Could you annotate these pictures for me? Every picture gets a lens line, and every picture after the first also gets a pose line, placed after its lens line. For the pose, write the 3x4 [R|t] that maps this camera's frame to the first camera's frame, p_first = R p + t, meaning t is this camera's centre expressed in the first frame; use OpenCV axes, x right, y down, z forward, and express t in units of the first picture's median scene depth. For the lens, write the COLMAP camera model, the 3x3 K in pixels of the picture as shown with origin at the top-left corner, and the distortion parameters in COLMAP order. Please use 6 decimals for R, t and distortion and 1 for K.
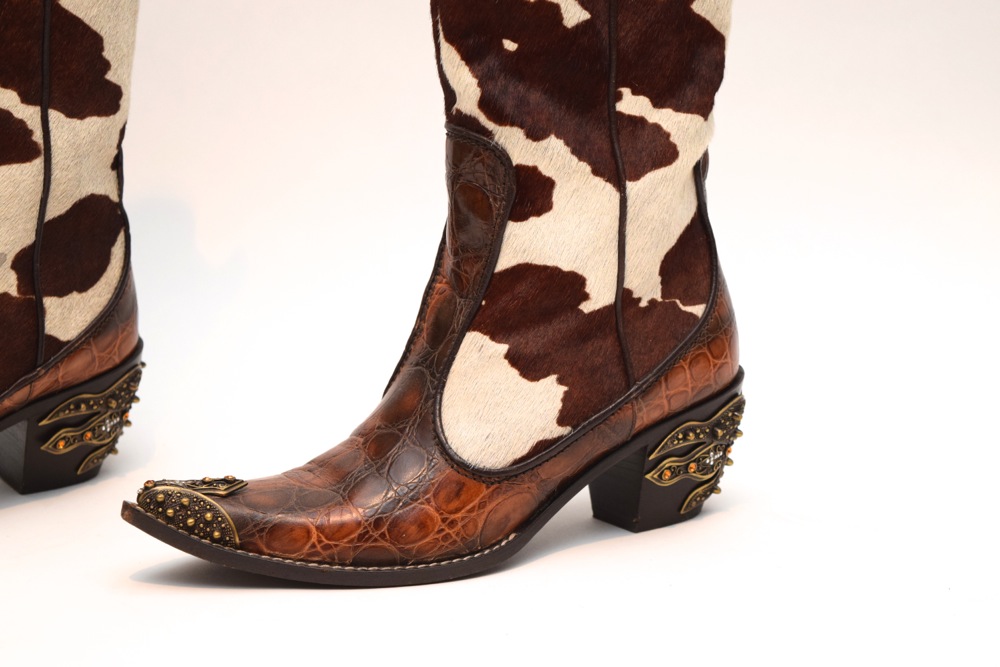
lens RADIAL K [[2272.1, 0, 500.0], [0, 2272.1, 333.5], [0, 0, 1]] dist [0.077354, 0.131537]
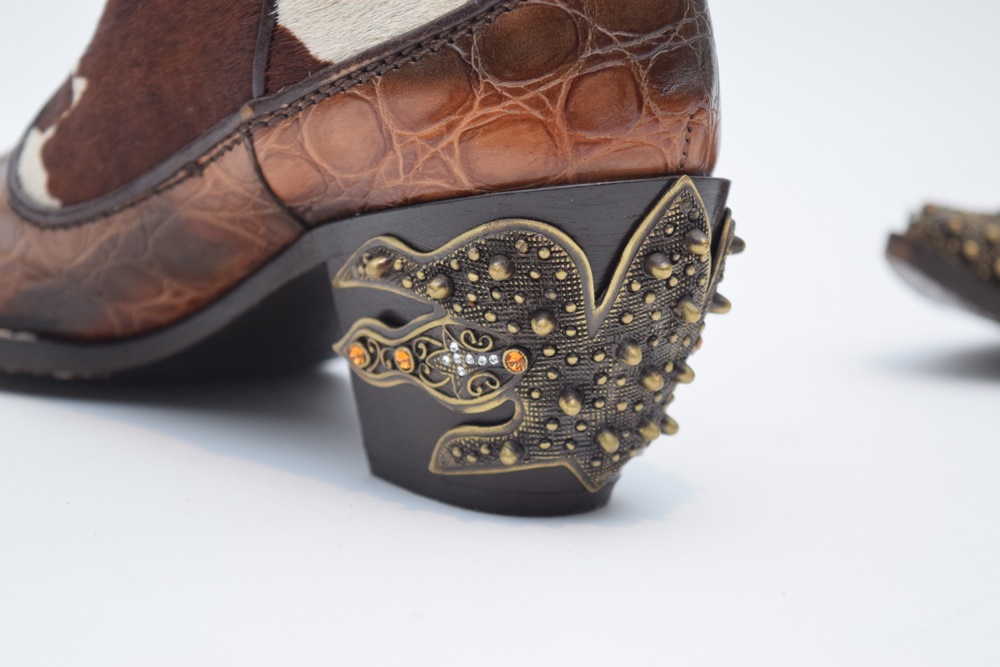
lens RADIAL K [[2272.1, 0, 500.0], [0, 2272.1, 333.5], [0, 0, 1]] dist [0.077354, 0.131537]
pose [[0.051687, 0.131562, -0.989959, 0.212855], [-0.363263, 0.925855, 0.104077, -0.005176], [0.930252, 0.354236, 0.095646, 1.052493]]
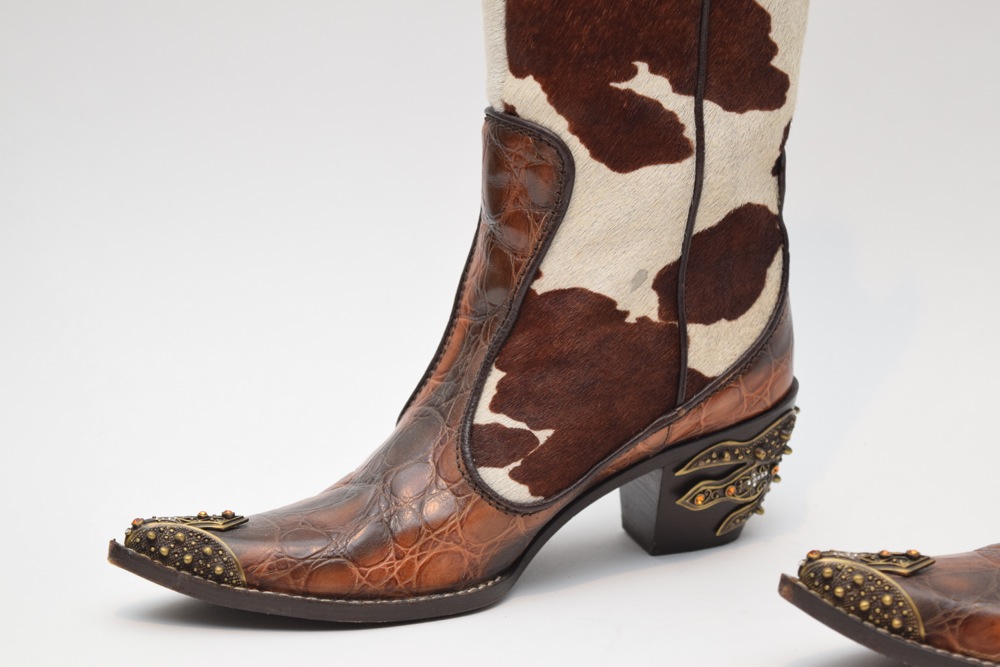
lens RADIAL K [[2272.1, 0, 500.0], [0, 2272.1, 333.5], [0, 0, 1]] dist [0.077354, 0.131537]
pose [[0.966163, 0.031968, -0.255942, -0.053365], [-0.038552, 0.999041, -0.020749, 0.008006], [0.255033, 0.029914, 0.966469, 0.173841]]
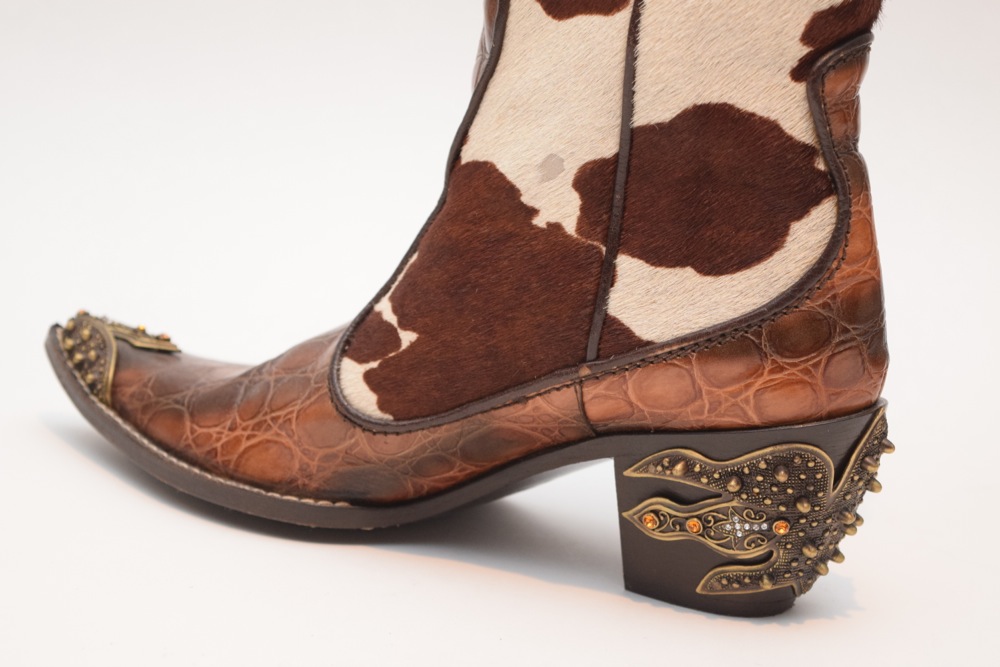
lens RADIAL K [[2272.1, 0, 500.0], [0, 2272.1, 333.5], [0, 0, 1]] dist [0.077354, 0.131537]
pose [[0.374889, 0.189315, -0.907534, 0.352733], [-0.342040, 0.938109, 0.054402, -0.018363], [0.861665, 0.290018, 0.416440, 0.749439]]
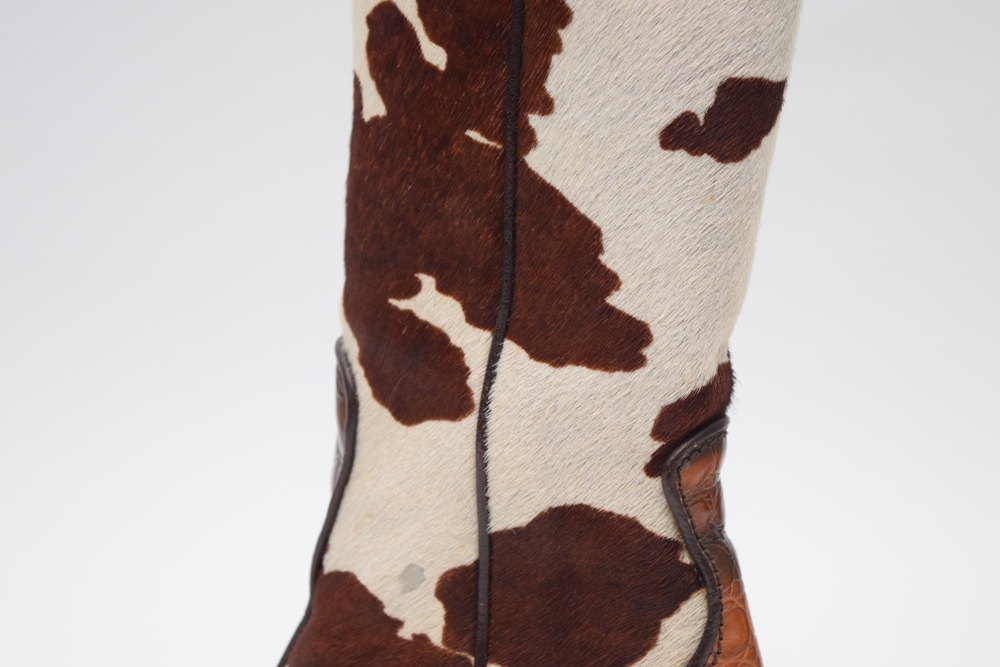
lens RADIAL K [[2272.1, 0, 500.0], [0, 2272.1, 333.5], [0, 0, 1]] dist [0.077354, 0.131537]
pose [[0.393138, 0.064420, -0.917220, 0.341140], [-0.265741, 0.962933, -0.046271, -0.073105], [0.880241, 0.261934, 0.395685, 0.773380]]
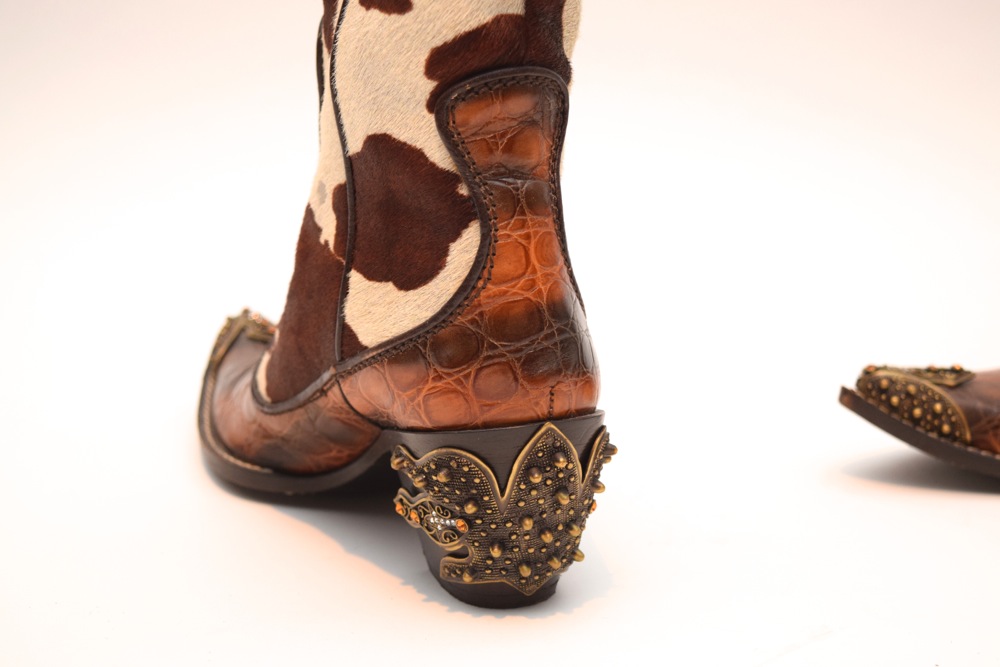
lens RADIAL K [[1816.4, 0, 500.0], [0, 1816.4, 333.5], [0, 0, 1]] dist [0.027905, -0.000515]
pose [[-0.249412, 0.180429, -0.951440, 0.325855], [-0.299210, 0.920059, 0.252913, -0.154797], [0.921014, 0.347760, -0.175488, 1.180991]]
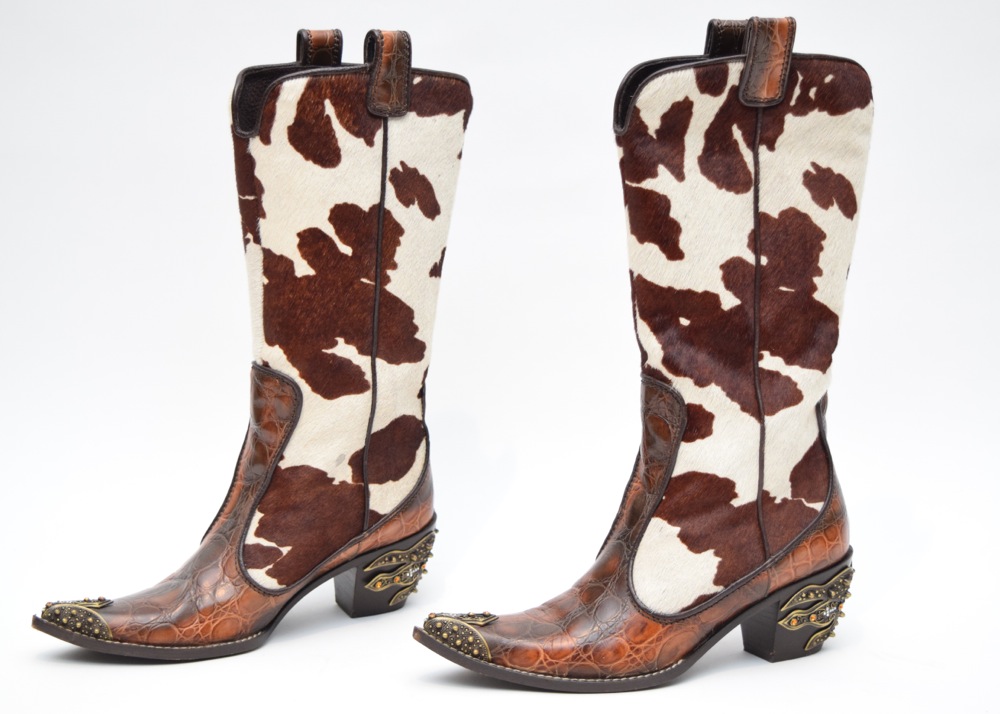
lens RADIAL K [[1797.0, 0, 497.4], [0, 1797.0, 349.5], [0, 0, 1]] dist [-0.004945, 0.104578]
pose [[0.989165, 0.016030, -0.145932, 0.051520], [-0.027497, 0.996659, -0.076902, -0.016127], [0.144212, 0.080082, 0.986301, -0.145566]]
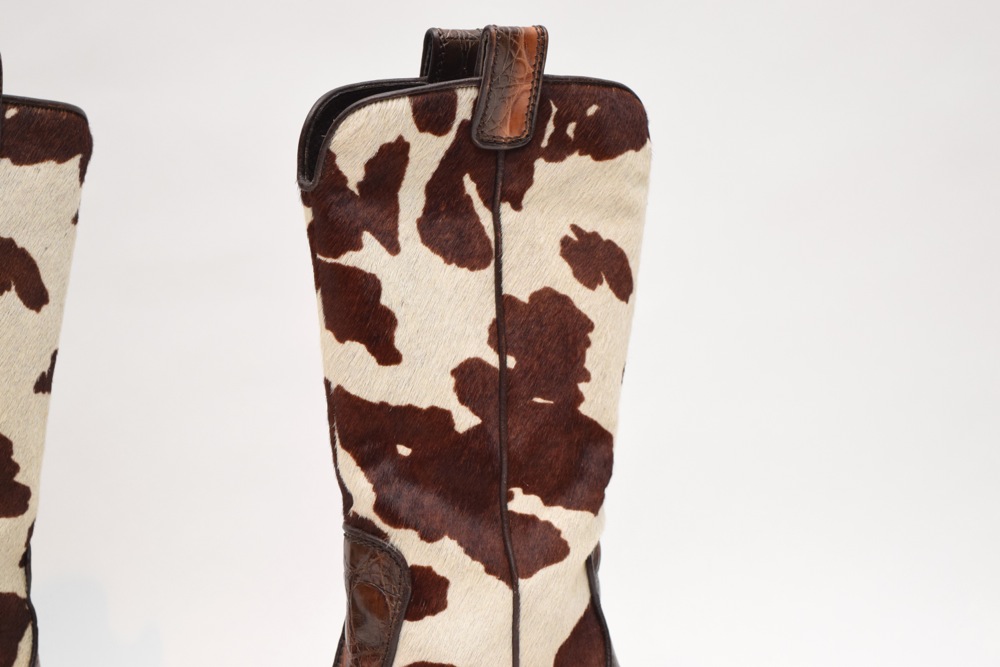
lens RADIAL K [[2272.1, 0, 500.0], [0, 2272.1, 333.5], [0, 0, 1]] dist [0.077354, 0.131537]
pose [[0.999668, -0.011377, 0.023114, 0.023645], [0.014203, 0.991923, -0.126040, -0.045866], [-0.021494, 0.126326, 0.991756, -0.035325]]
